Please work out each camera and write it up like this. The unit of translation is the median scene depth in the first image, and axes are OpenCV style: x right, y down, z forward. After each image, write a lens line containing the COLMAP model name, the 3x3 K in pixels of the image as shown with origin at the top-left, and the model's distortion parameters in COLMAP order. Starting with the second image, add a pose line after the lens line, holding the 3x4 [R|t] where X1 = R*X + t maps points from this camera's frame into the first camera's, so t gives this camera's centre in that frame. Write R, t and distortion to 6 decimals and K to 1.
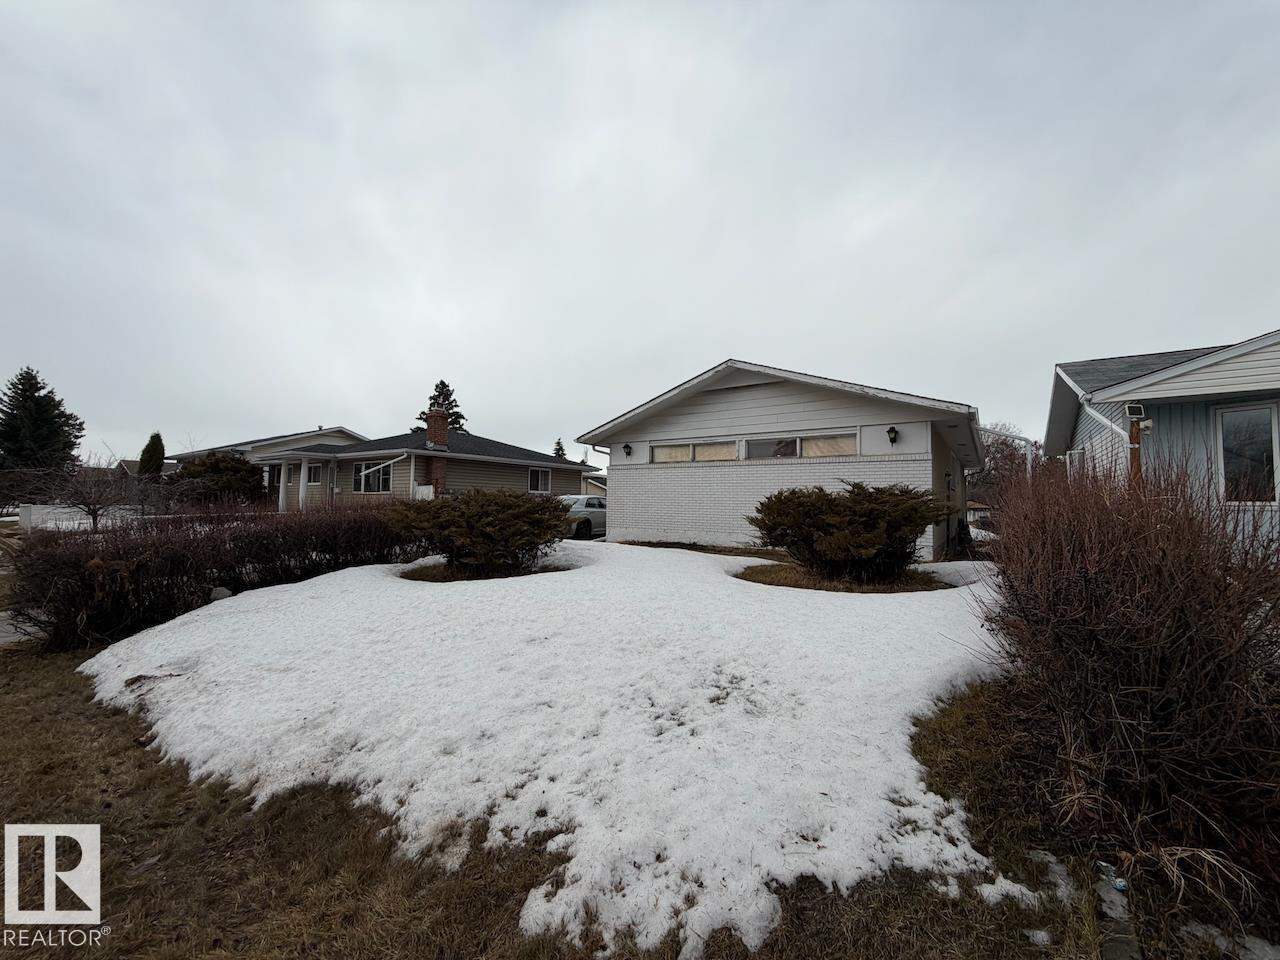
lens RADIAL K [[514.6, 0, 640.9], [0, 514.6, 477.3], [0, 0, 1]] dist [0.002425, 0.001235]
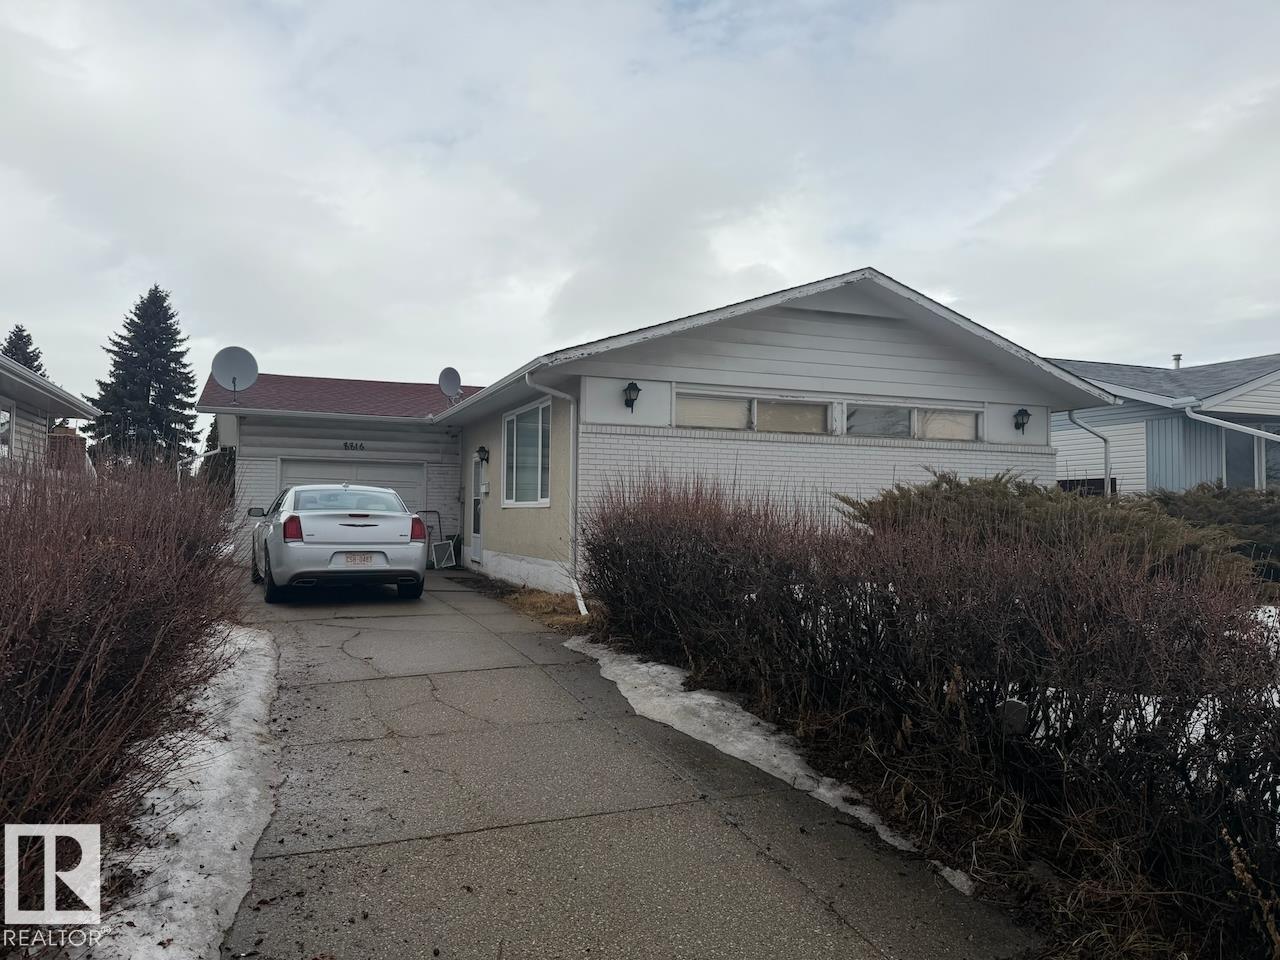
lens RADIAL K [[913.3, 0, 637.4], [0, 913.3, 476.1], [0, 0, 1]] dist [0.036042, -0.044014]
pose [[0.558230, 0.017006, 0.829512, -0.844862], [-0.050268, 0.998646, 0.013356, 0.012848], [-0.828162, -0.049154, 0.558330, 0.602348]]
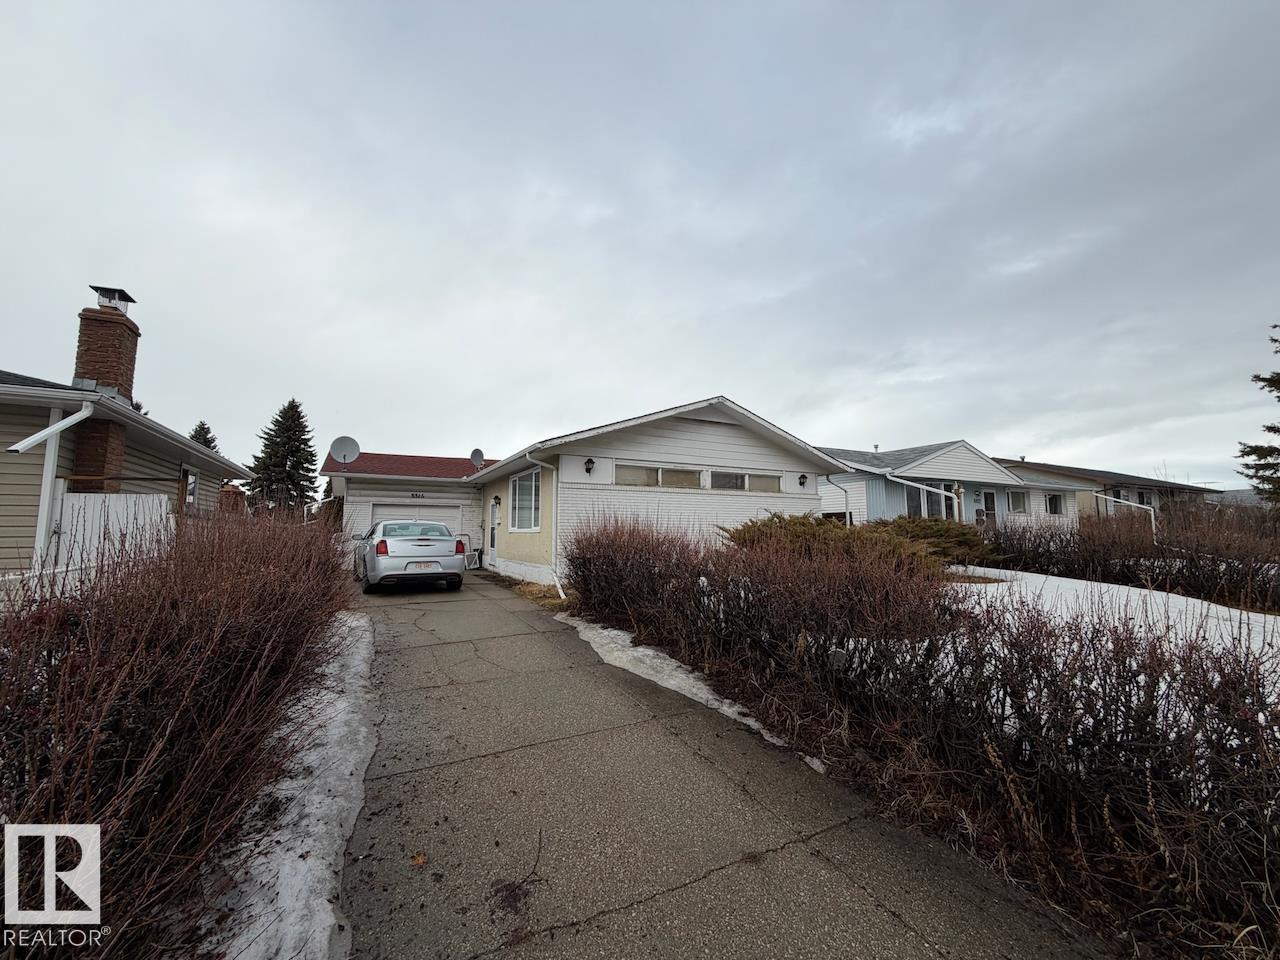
lens RADIAL K [[514.6, 0, 635.8], [0, 514.6, 476.0], [0, 0, 1]] dist [0.002425, 0.001235]
pose [[0.461046, 0.071814, 0.884466, -0.832819], [-0.045222, 0.997326, -0.057405, 0.008011], [-0.886223, -0.013531, 0.463061, 0.645881]]
